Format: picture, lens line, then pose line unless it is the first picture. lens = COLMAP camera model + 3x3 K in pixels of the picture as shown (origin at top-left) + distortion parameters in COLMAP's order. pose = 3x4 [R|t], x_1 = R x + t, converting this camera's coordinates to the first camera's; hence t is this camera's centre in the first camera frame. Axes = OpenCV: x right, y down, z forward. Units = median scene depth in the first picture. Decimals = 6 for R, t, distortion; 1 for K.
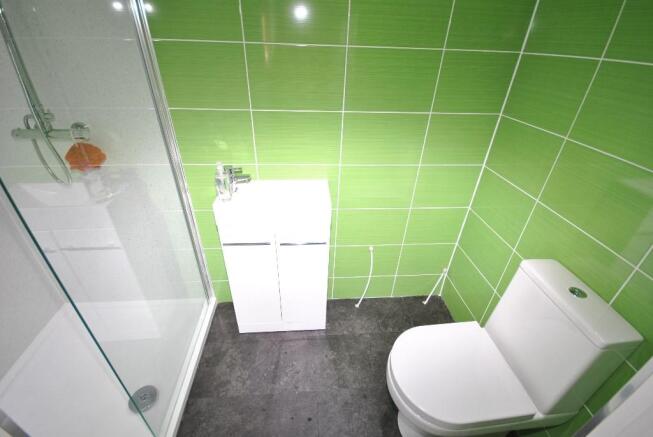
lens RADIAL K [[286.1, 0, 326.9], [0, 286.1, 216.4], [0, 0, 1]] dist [0.006727, -0.010595]
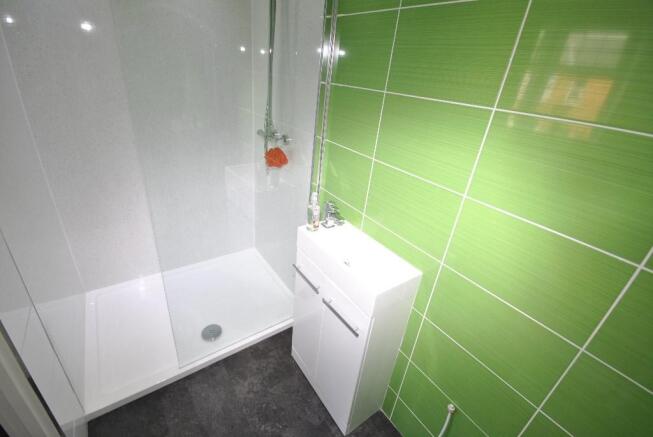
lens RADIAL K [[286.1, 0, 326.9], [0, 286.1, 216.4], [0, 0, 1]] dist [0.006727, -0.010595]
pose [[0.517994, 0.395115, -0.758661, 0.381969], [-0.529521, 0.844670, 0.078366, -0.171195], [0.671781, 0.361134, 0.646755, 0.305780]]
